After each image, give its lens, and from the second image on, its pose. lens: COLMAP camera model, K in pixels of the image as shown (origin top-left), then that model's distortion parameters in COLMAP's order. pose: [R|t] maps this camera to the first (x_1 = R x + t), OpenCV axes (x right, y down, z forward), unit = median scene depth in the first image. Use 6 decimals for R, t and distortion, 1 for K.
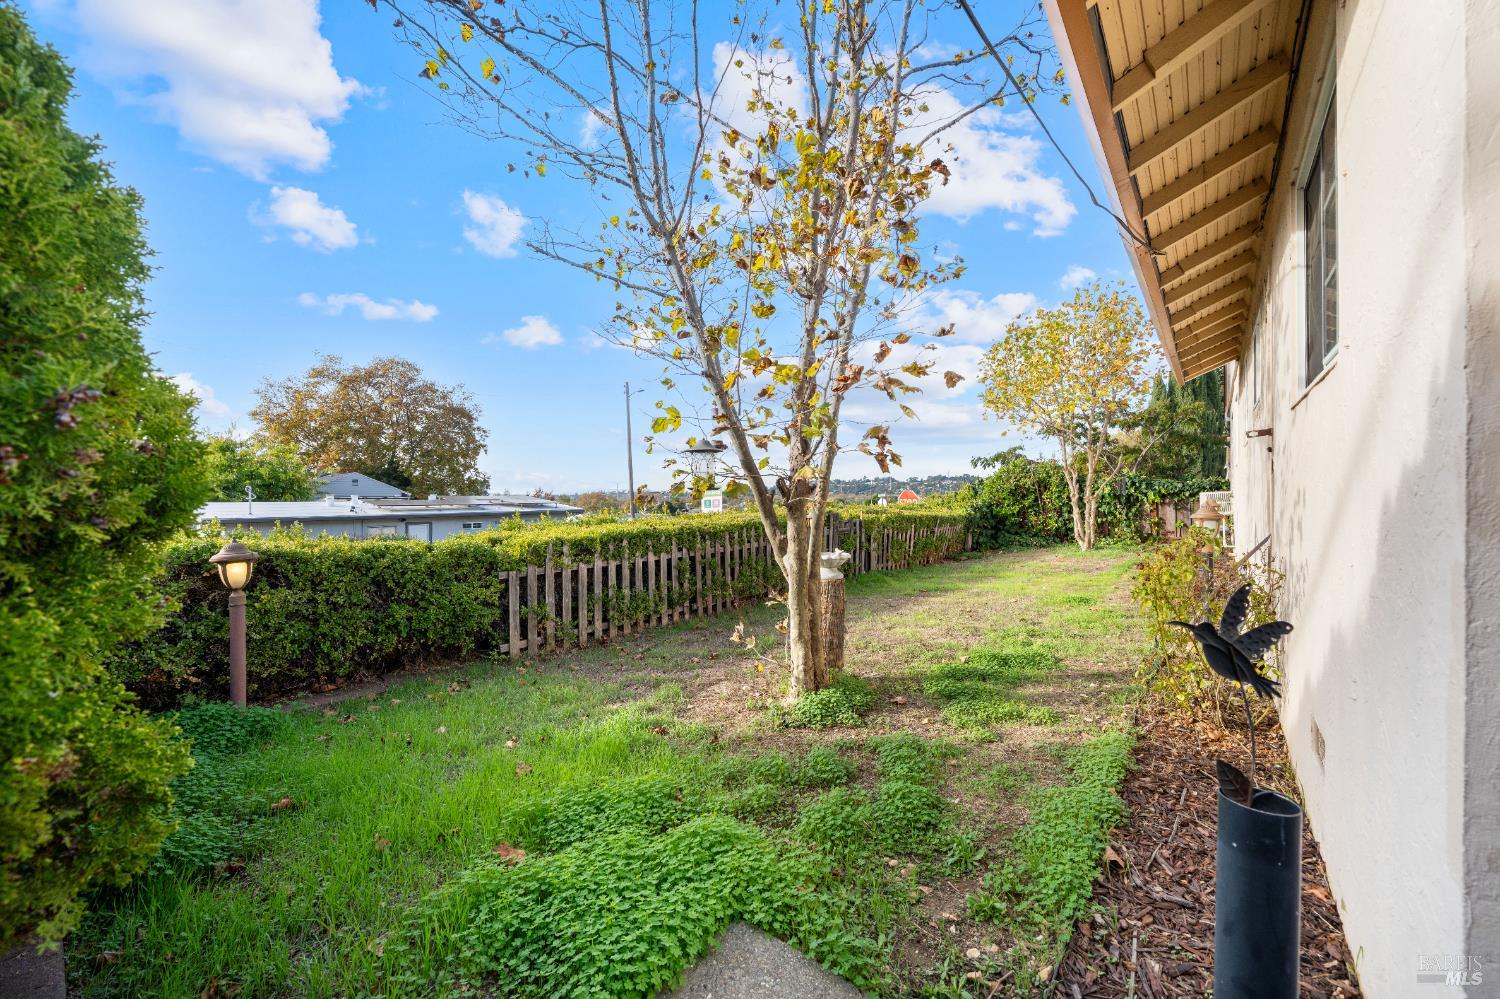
lens RADIAL K [[571.9, 0, 740.6], [0, 571.9, 504.0], [0, 0, 1]] dist [-0.003257, -0.000186]
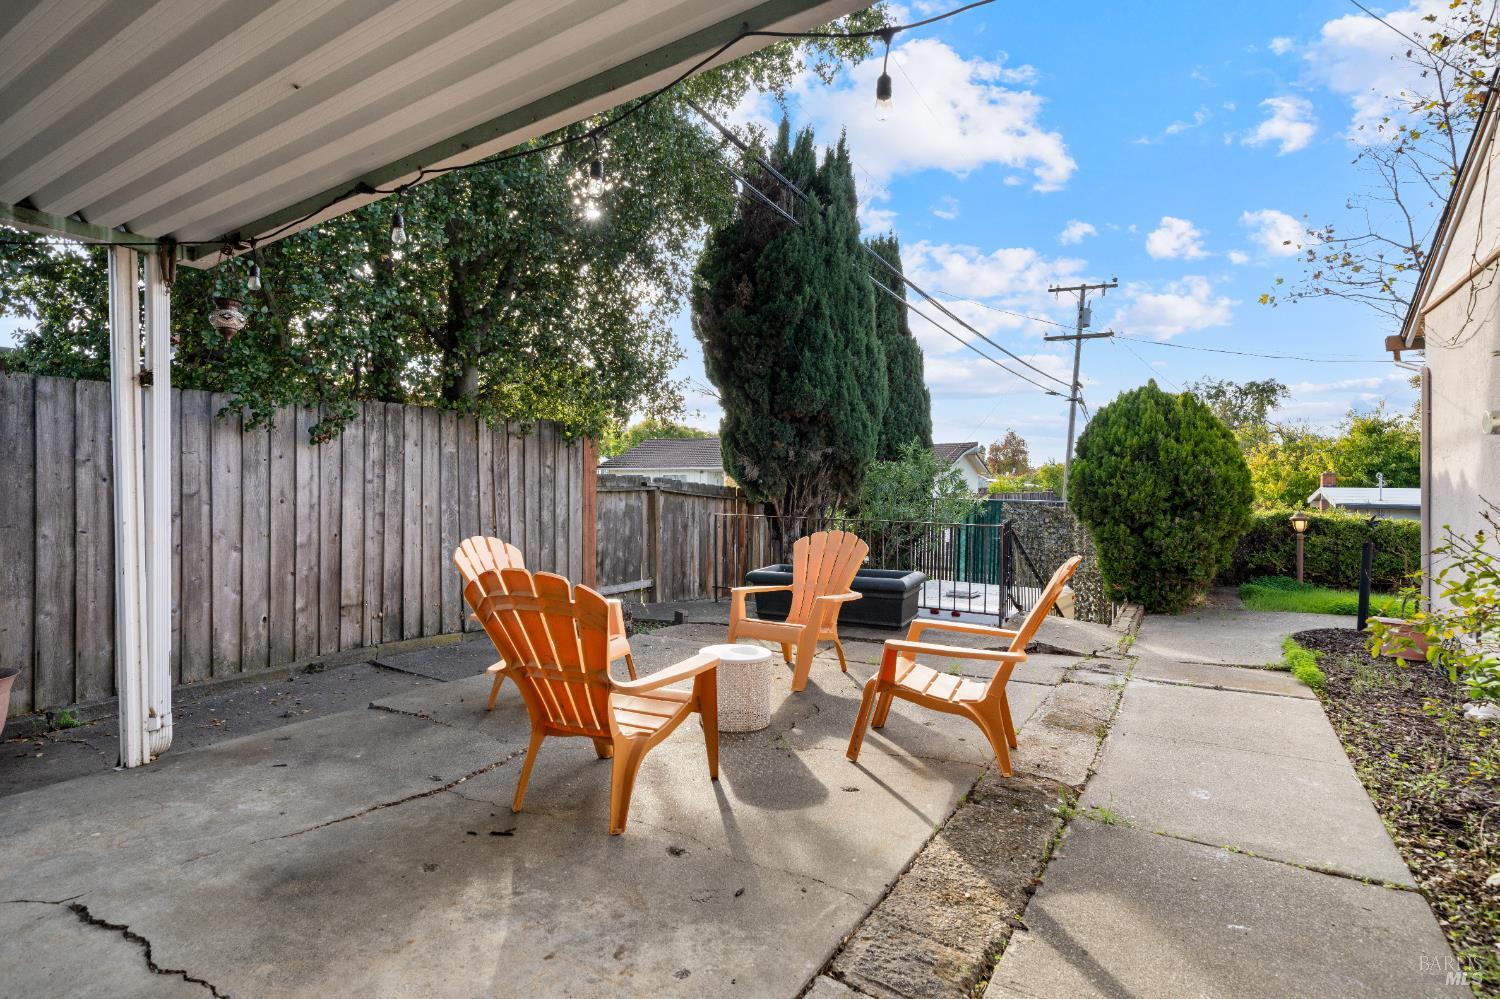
lens RADIAL K [[770.0, 0, 727.8], [0, 770.0, 481.2], [0, 0, 1]] dist [0.001326, -0.001275]
pose [[0.122215, 0.004411, -0.992494, 1.600774], [-0.014034, 0.999898, 0.002716, -0.028949], [0.992404, 0.013597, 0.122265, -1.399007]]
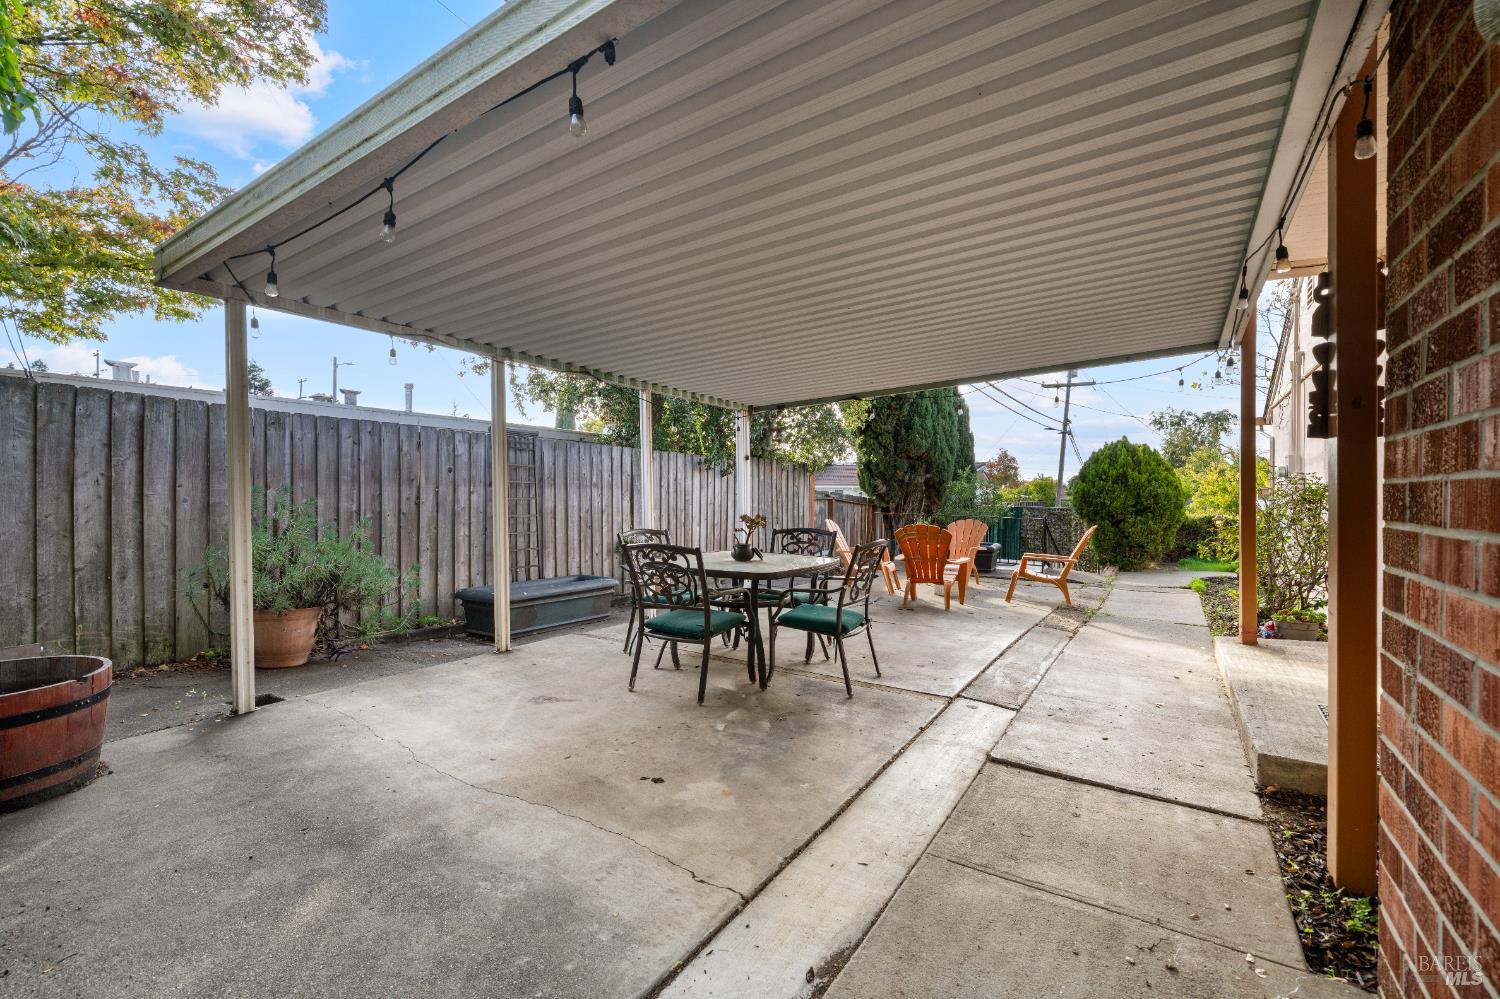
lens RADIAL K [[638.0, 0, 749.2], [0, 638.0, 490.3], [0, 0, 1]] dist [0.011985, 0.001892]
pose [[0.096264, 0.003950, -0.995348, 2.456319], [-0.018559, 0.999825, 0.002173, -0.037839], [0.995183, 0.018264, 0.096320, -2.017324]]
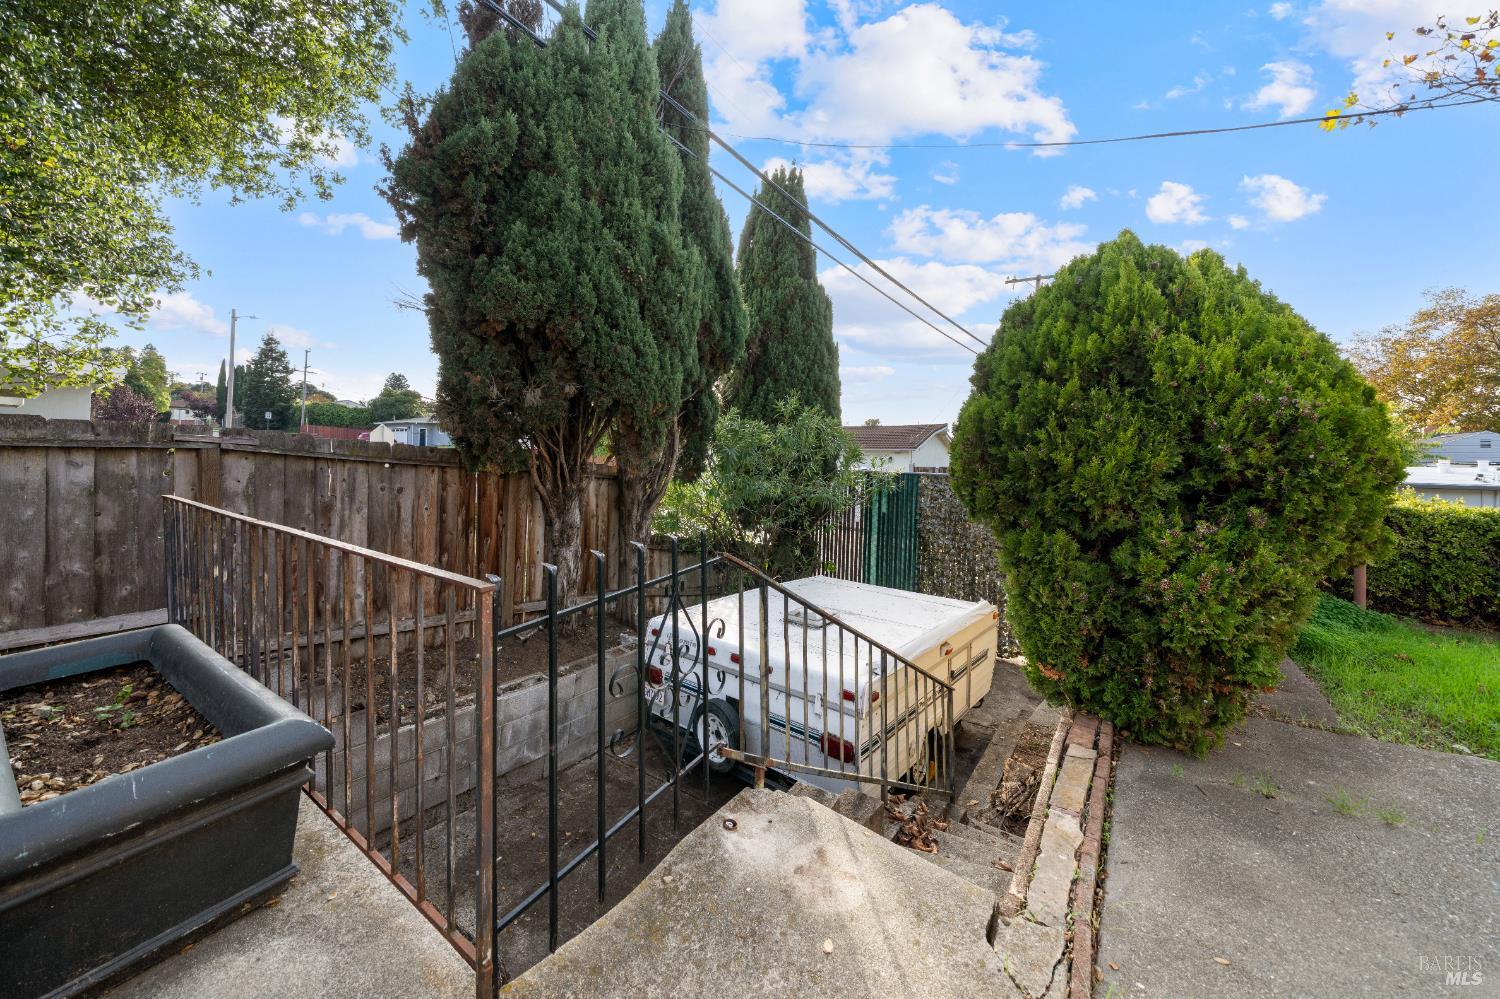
lens RADIAL K [[571.9, 0, 722.2], [0, 571.9, 451.5], [0, 0, 1]] dist [-0.003257, -0.000186]
pose [[0.043601, -0.003549, -0.999043, 0.419113], [-0.021375, 0.999761, -0.004484, -0.006607], [0.998820, 0.021550, 0.043515, -0.582253]]
